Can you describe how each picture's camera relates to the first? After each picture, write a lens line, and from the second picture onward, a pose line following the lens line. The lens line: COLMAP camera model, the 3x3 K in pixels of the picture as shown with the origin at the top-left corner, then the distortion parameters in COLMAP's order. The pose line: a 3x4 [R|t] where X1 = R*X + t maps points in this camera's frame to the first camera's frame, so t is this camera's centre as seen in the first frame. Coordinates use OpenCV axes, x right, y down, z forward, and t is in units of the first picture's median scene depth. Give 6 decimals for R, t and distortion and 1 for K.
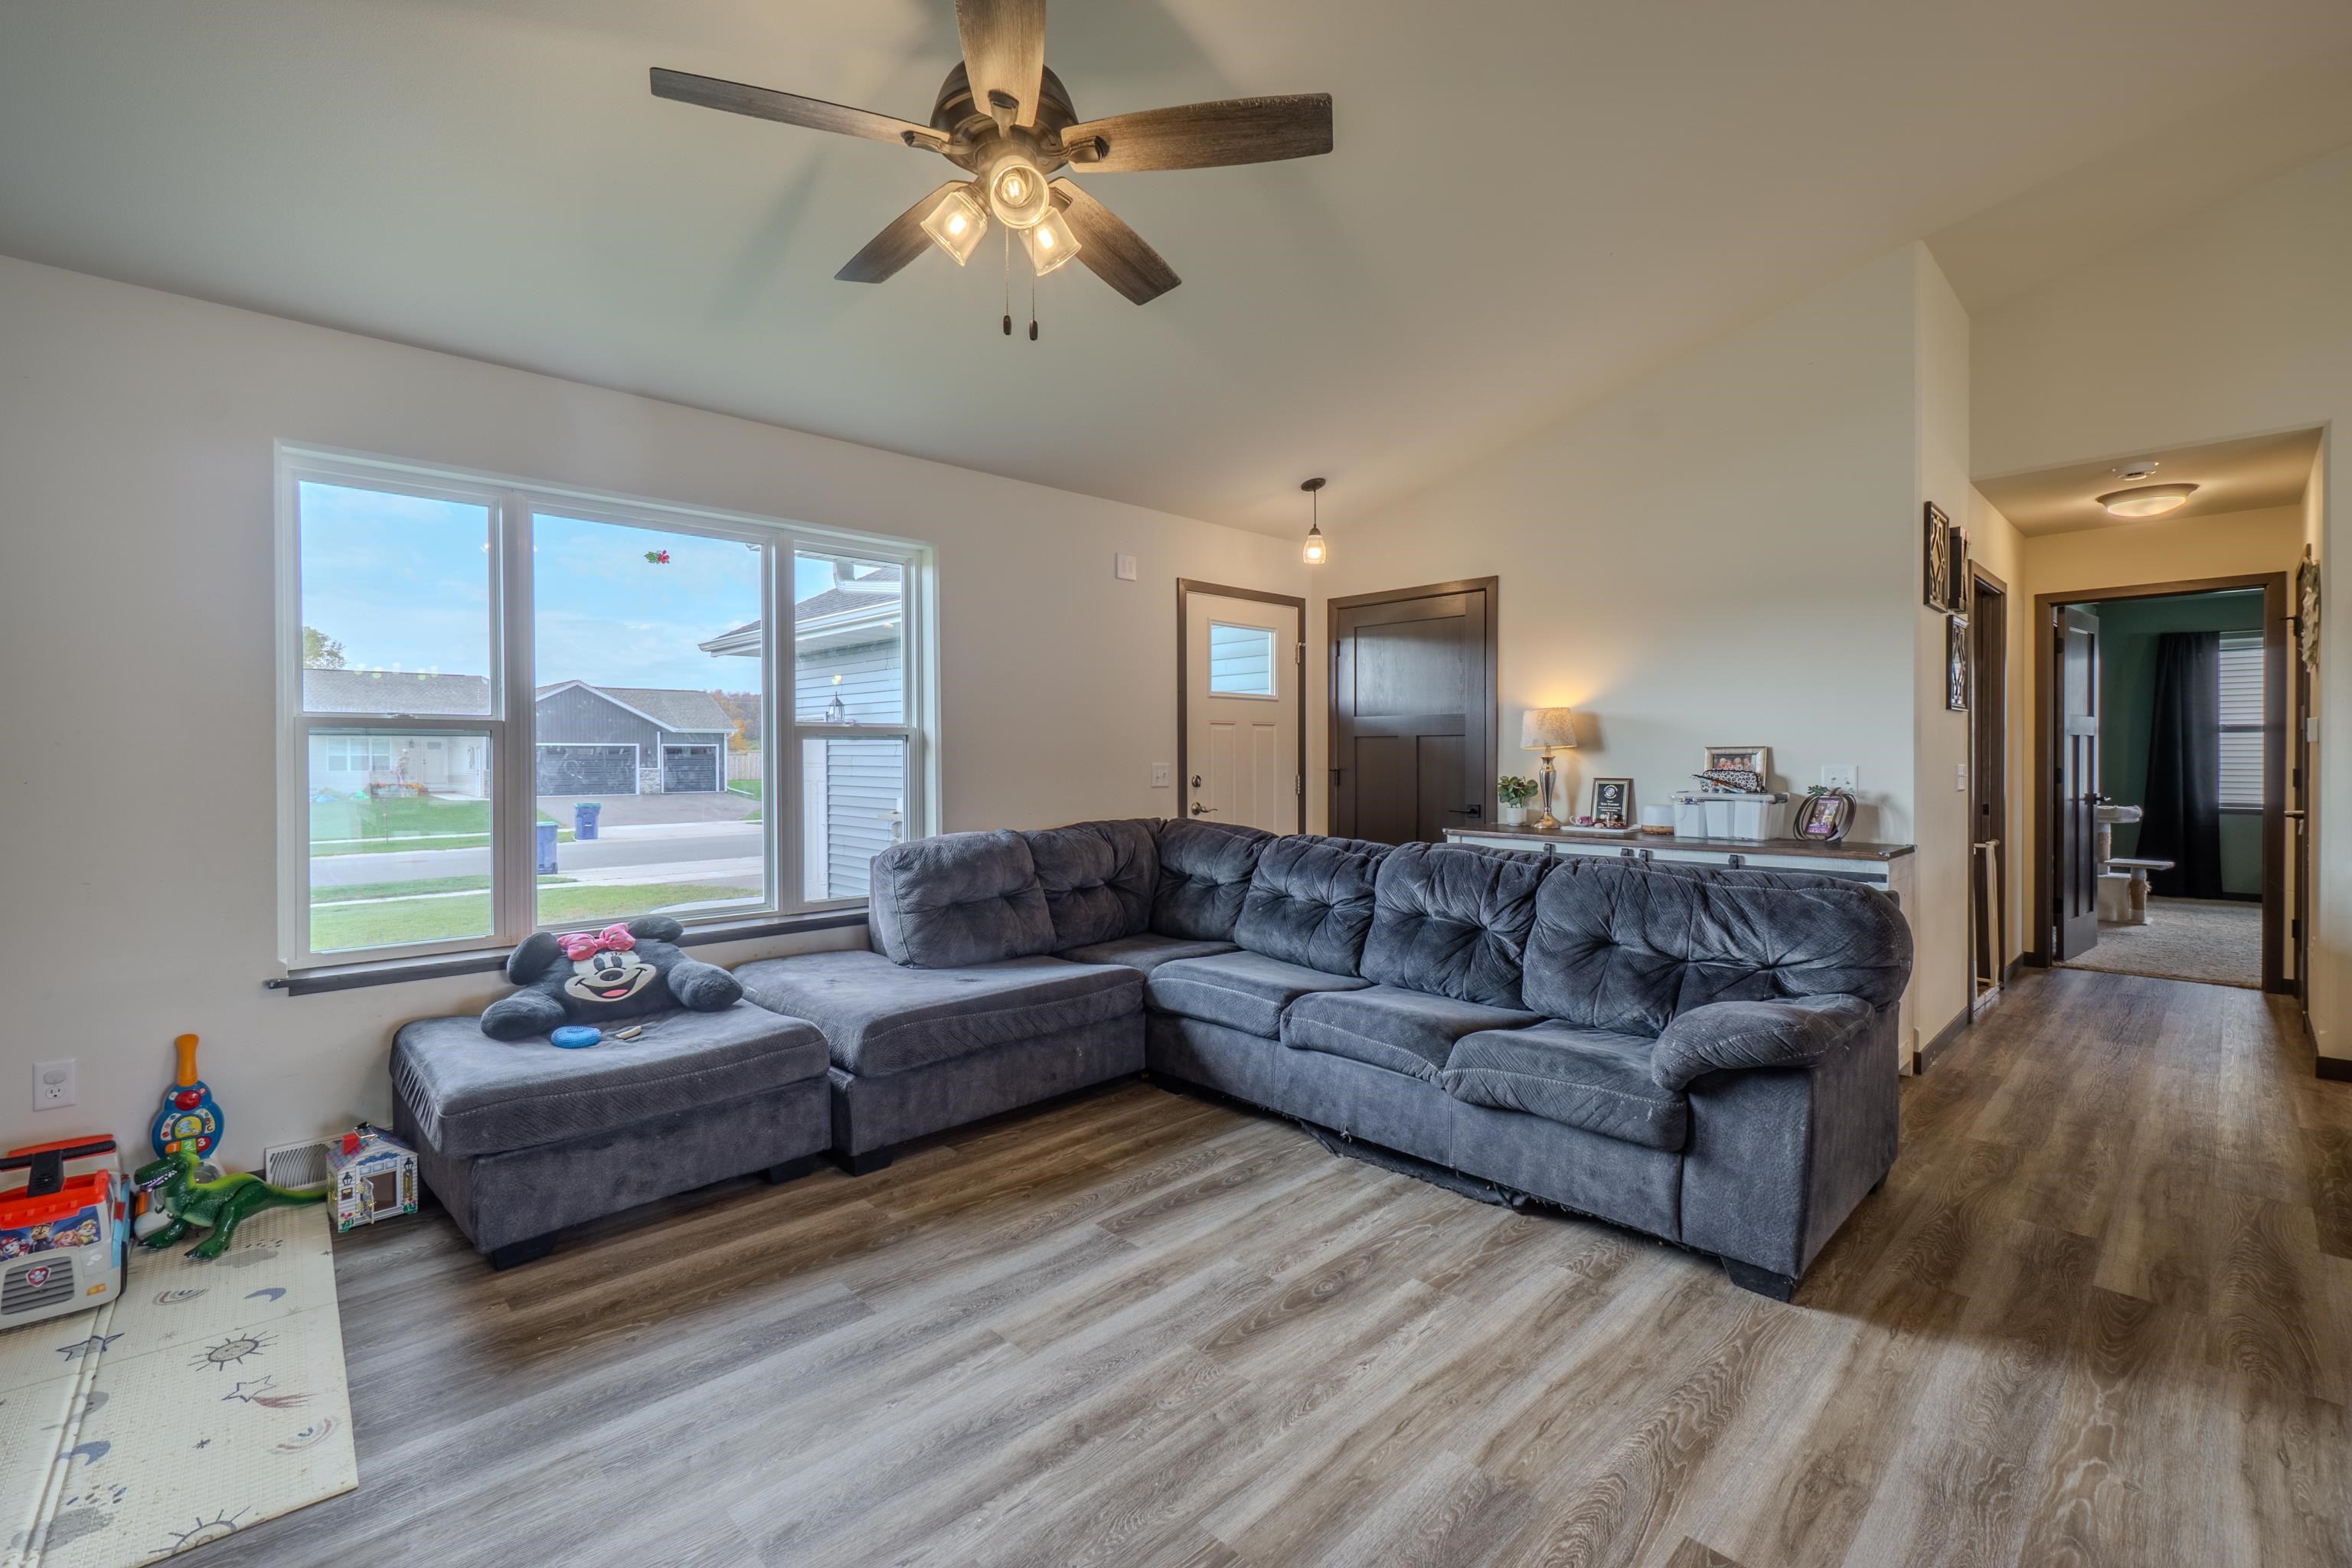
lens RADIAL K [[1024.6, 0, 1135.9], [0, 1024.6, 758.7], [0, 0, 1]] dist [-0.006706, 0.002448]
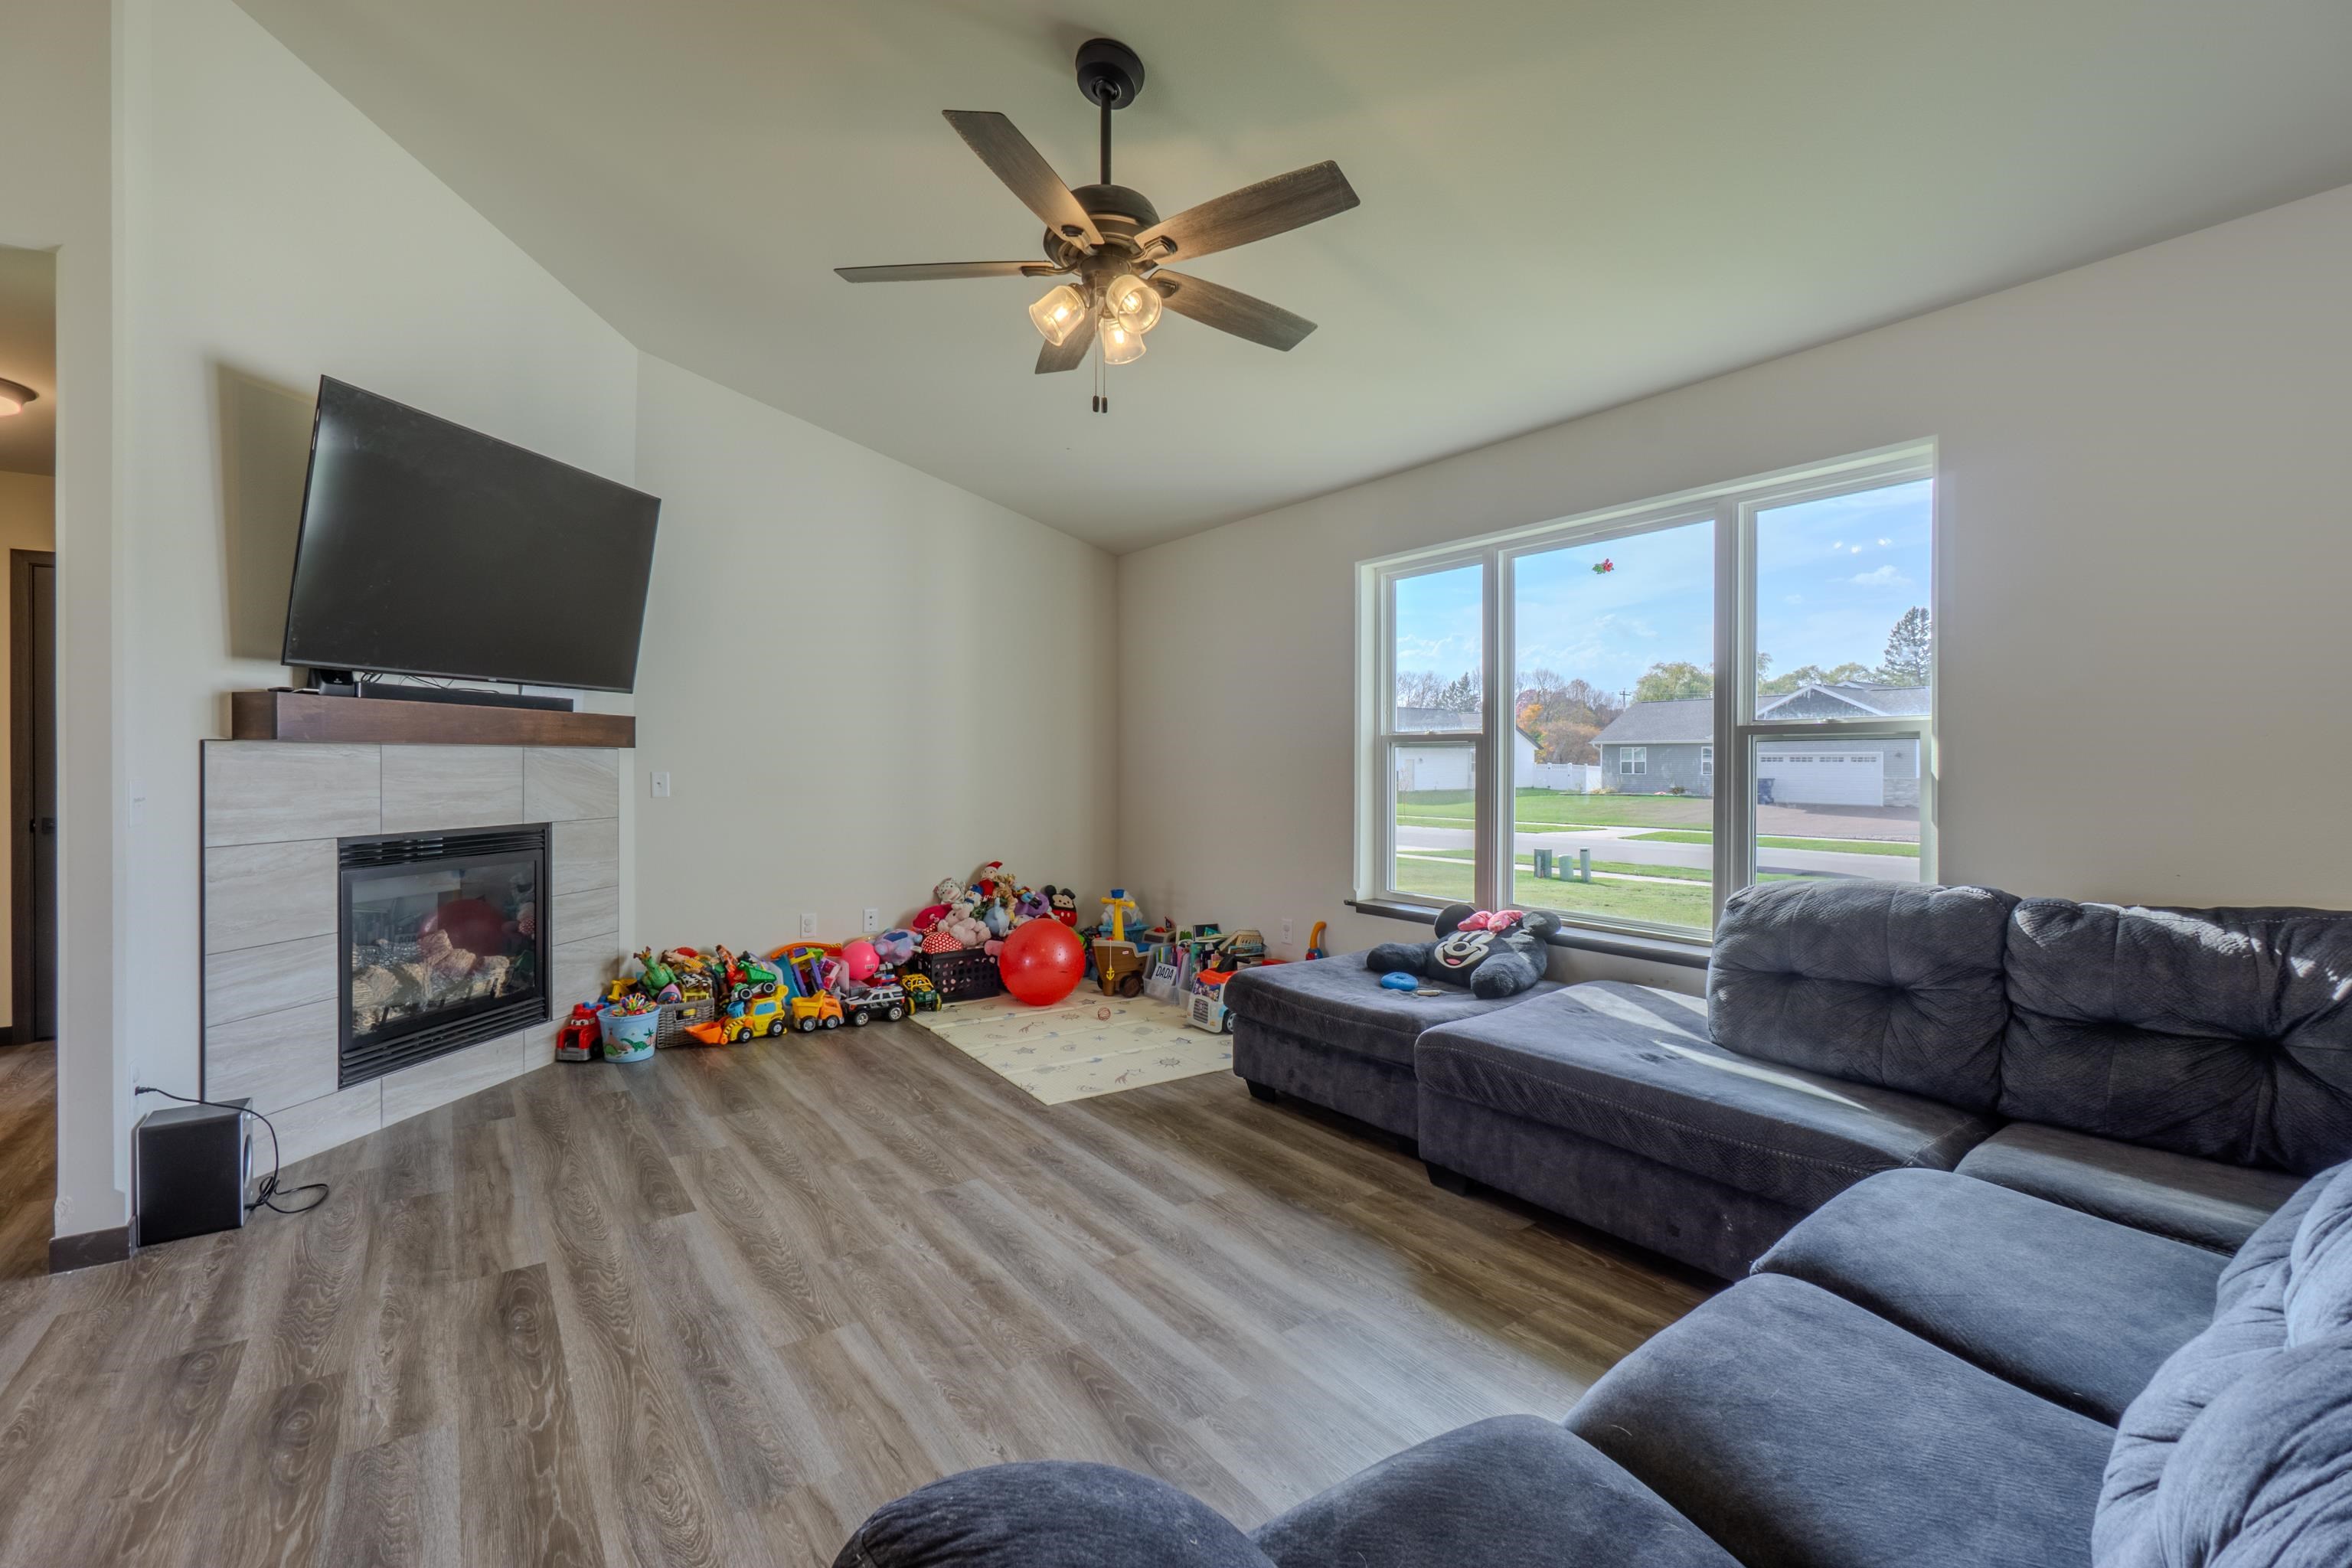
lens RADIAL K [[1024.6, 0, 1160.1], [0, 1024.6, 772.2], [0, 0, 1]] dist [-0.006706, 0.002448]
pose [[-0.136346, 0.012247, -0.990586, 0.761274], [-0.005526, 0.999899, 0.013123, -0.003661], [0.990646, 0.007263, -0.136265, 0.890245]]
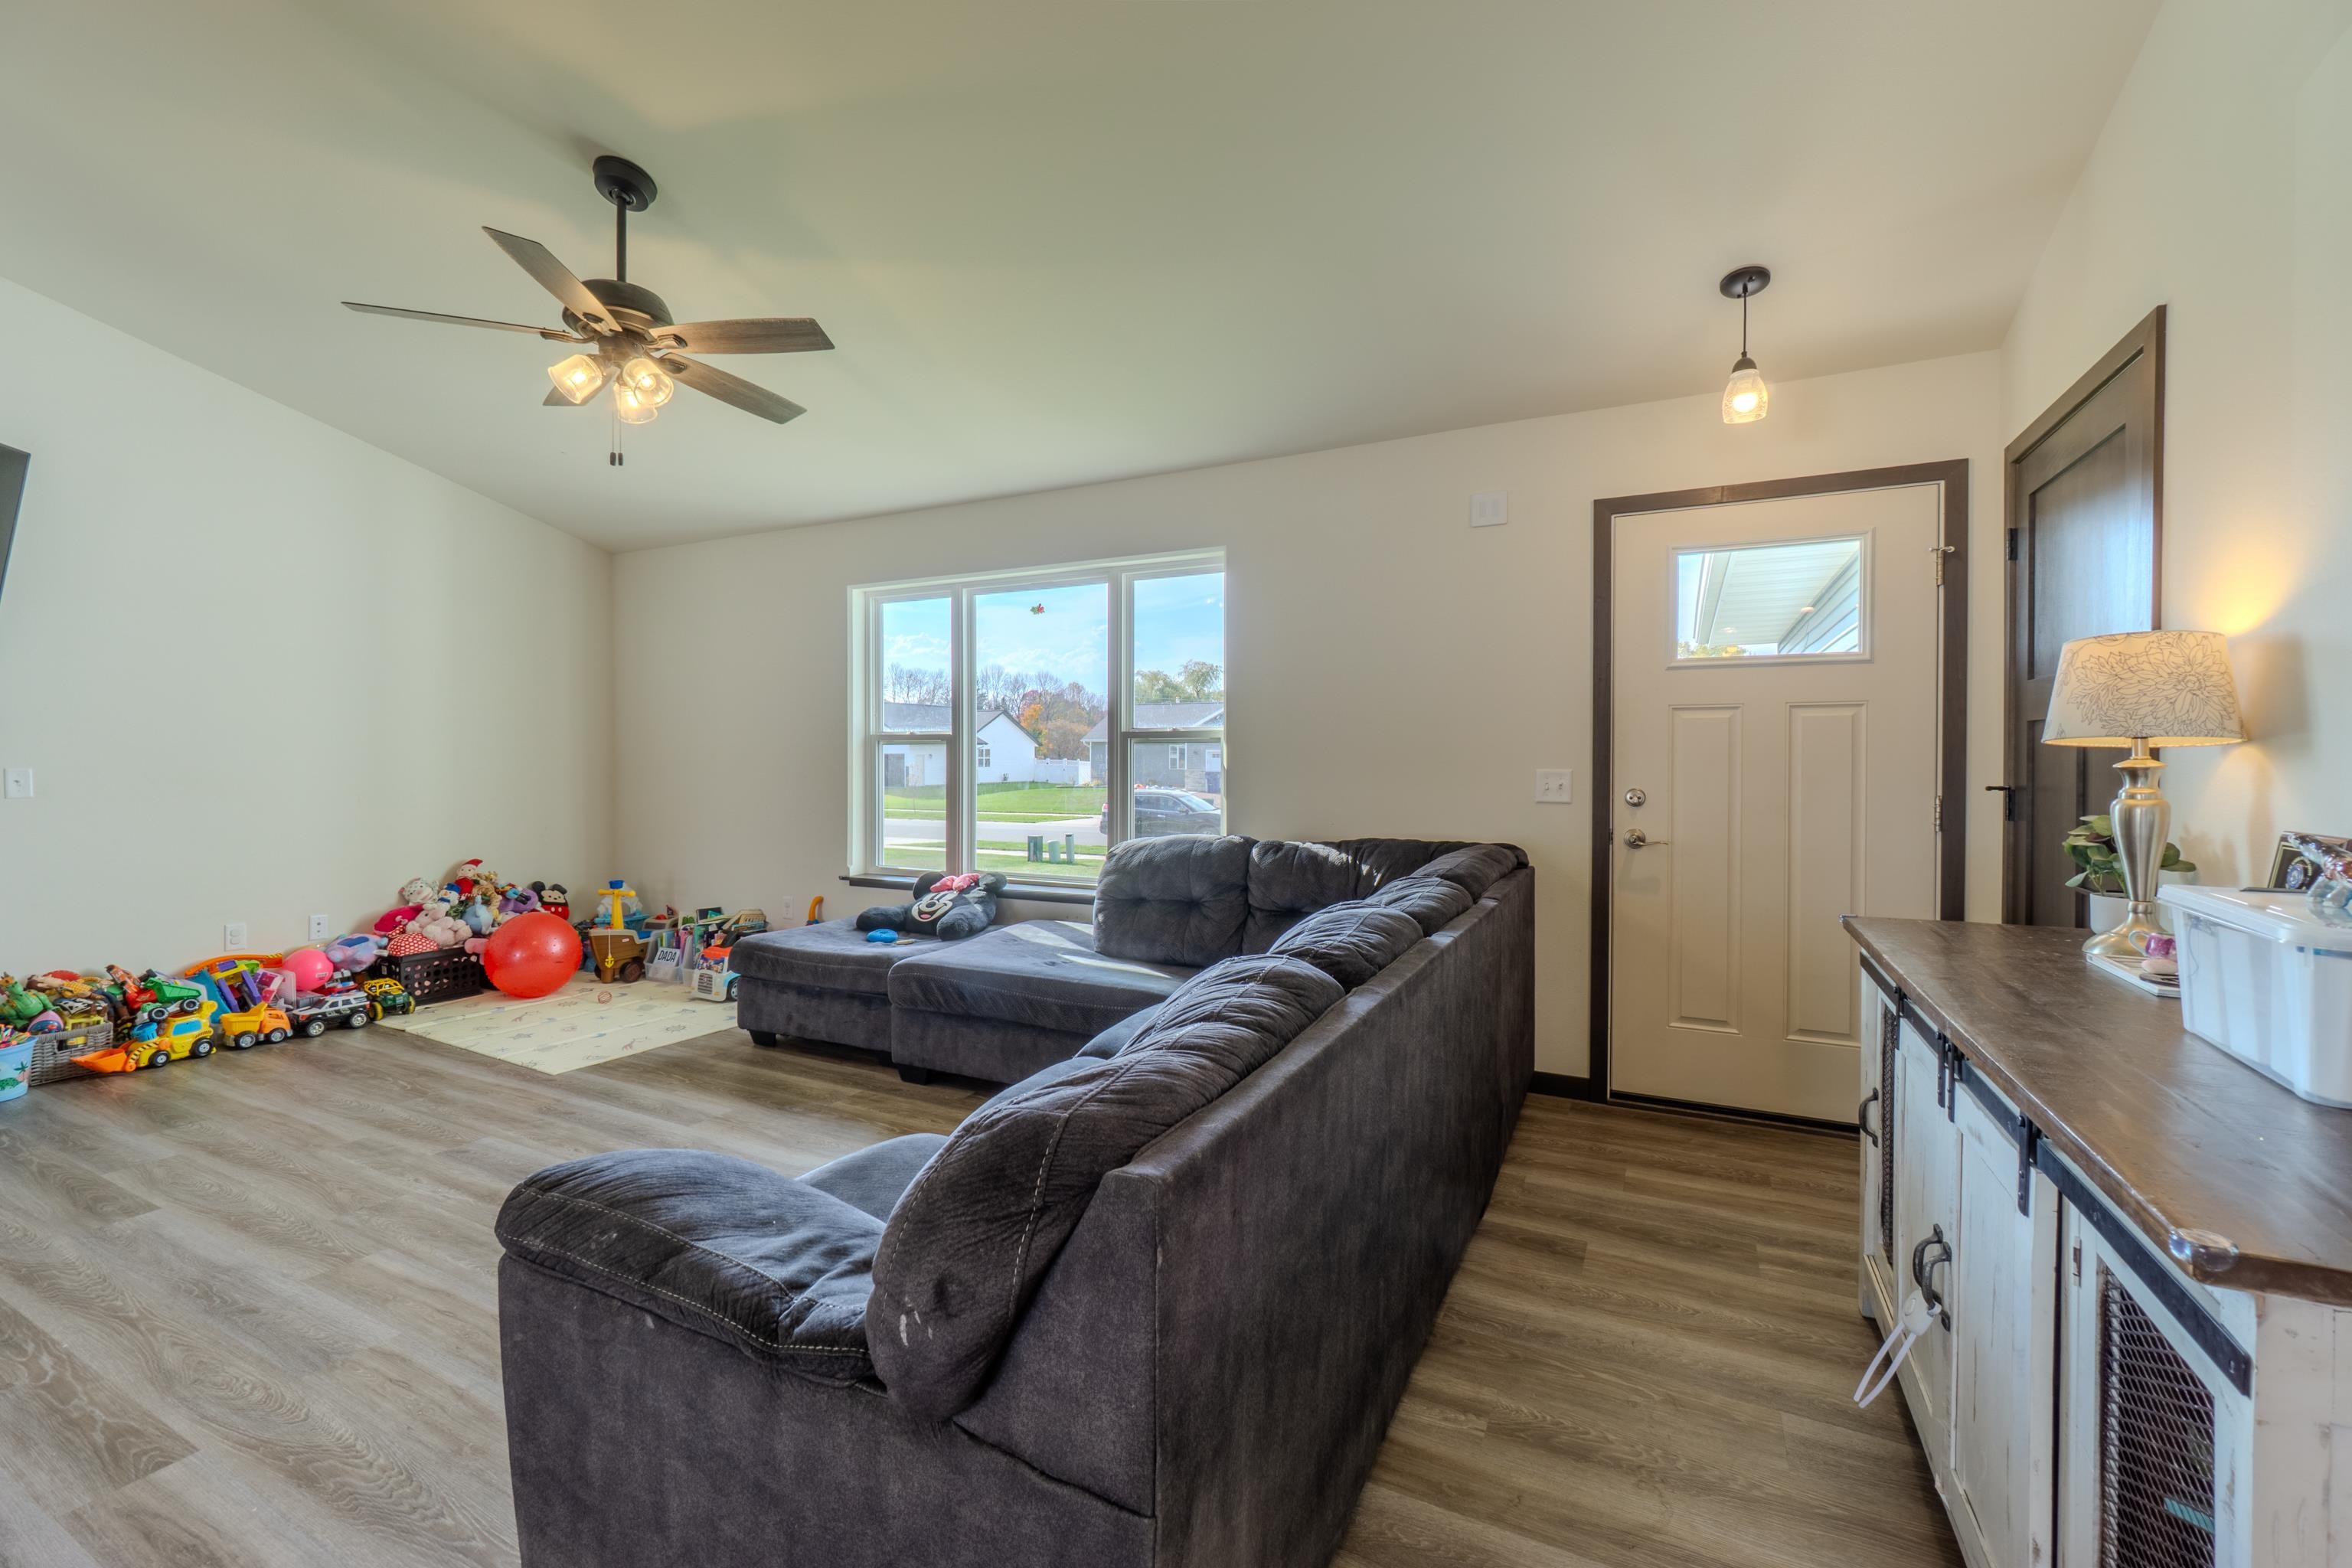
lens RADIAL K [[1024.6, 0, 1155.8], [0, 1024.6, 764.1], [0, 0, 1]] dist [-0.006706, 0.002448]
pose [[0.320535, 0.009275, -0.947191, 1.081890], [-0.005791, 0.999953, 0.007832, -0.006145], [0.947219, 0.002974, 0.320574, 0.906848]]
